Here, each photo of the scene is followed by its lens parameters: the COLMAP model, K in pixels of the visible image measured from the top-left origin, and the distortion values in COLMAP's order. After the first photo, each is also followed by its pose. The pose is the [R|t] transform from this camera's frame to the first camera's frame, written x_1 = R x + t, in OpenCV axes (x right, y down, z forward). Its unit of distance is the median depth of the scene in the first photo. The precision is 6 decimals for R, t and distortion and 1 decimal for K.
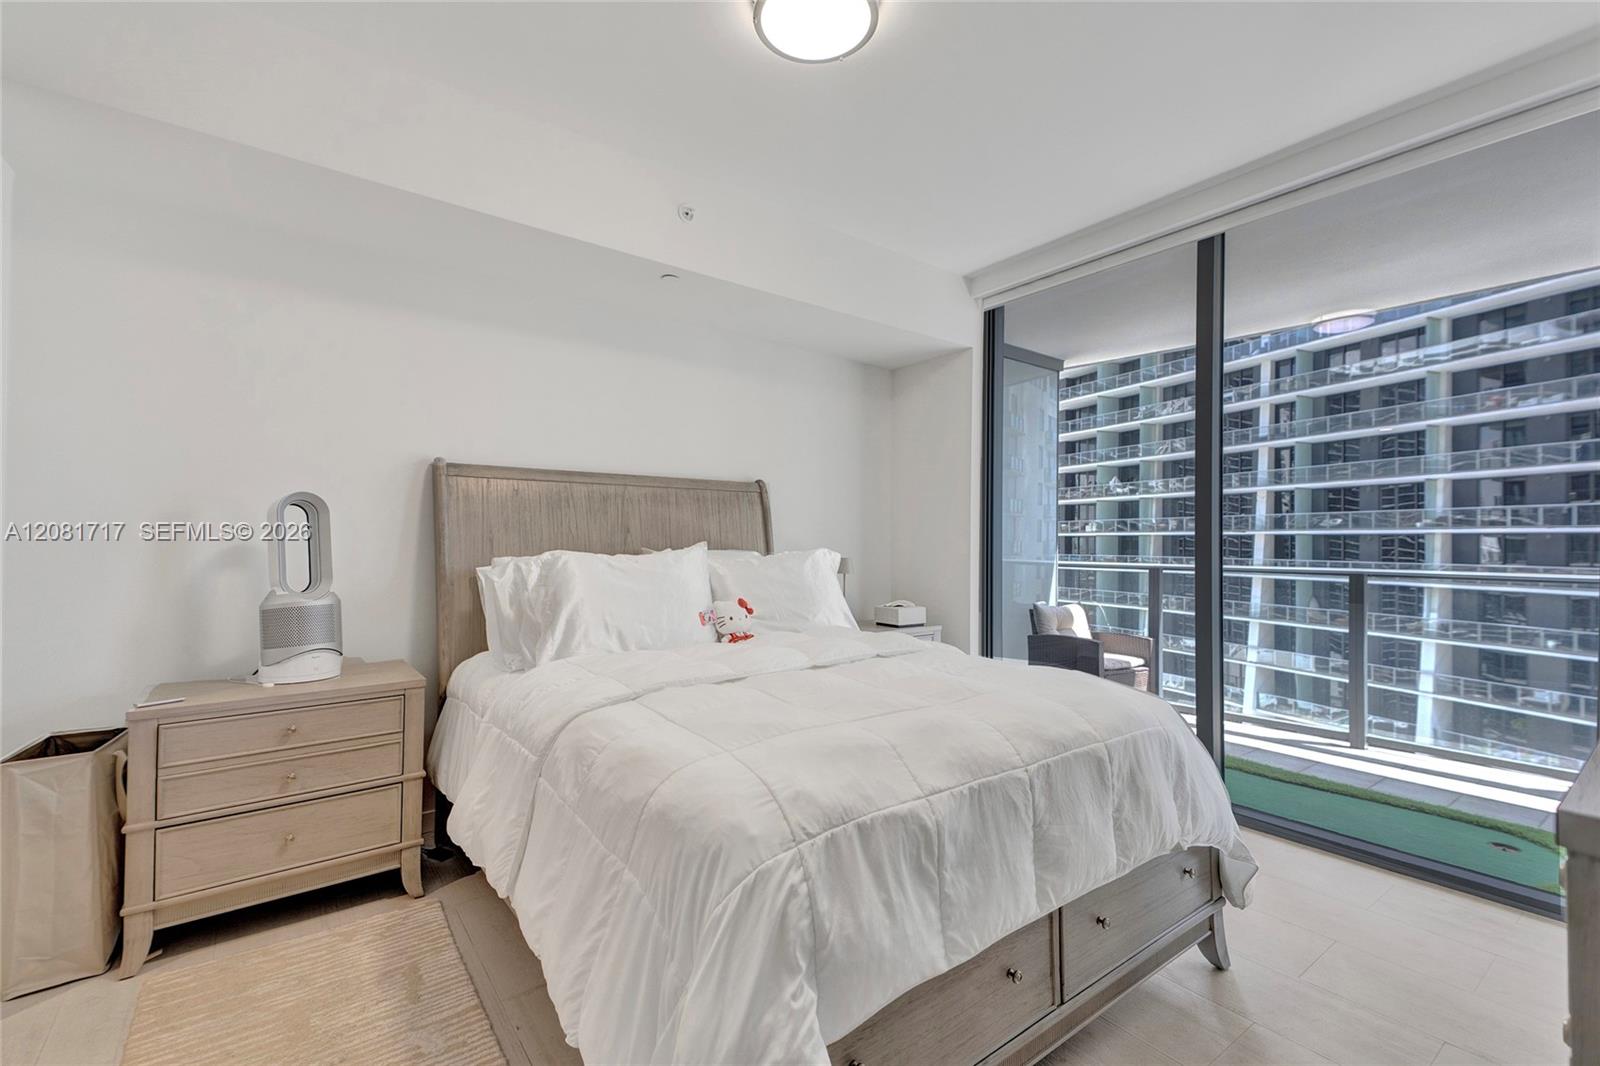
lens RADIAL K [[728.1, 0, 799.8], [0, 728.1, 526.1], [0, 0, 1]] dist [0.049958, -0.000153]
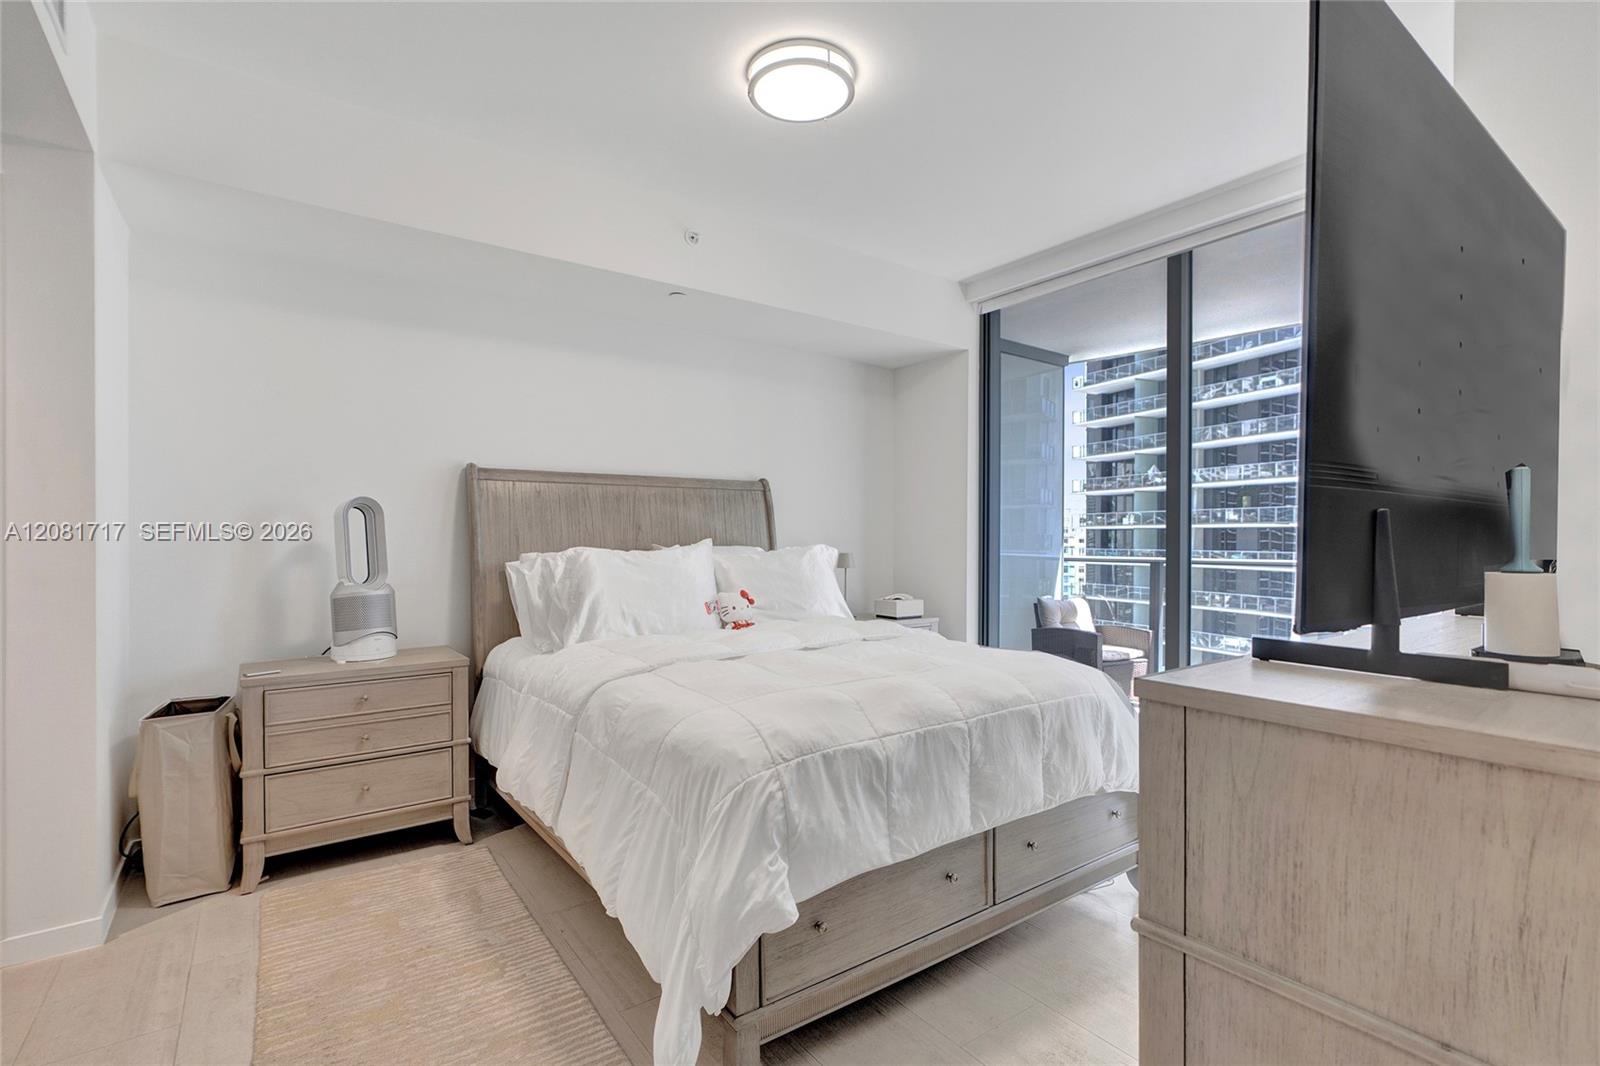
lens RADIAL K [[740.6, 0, 795.6], [0, 740.6, 537.4], [0, 0, 1]] dist [0.000317, 0.000618]
pose [[0.999817, -0.003683, -0.018778, 0.024548], [0.004095, 0.999750, 0.021968, -0.005248], [0.018692, -0.022041, 0.999582, -0.140273]]
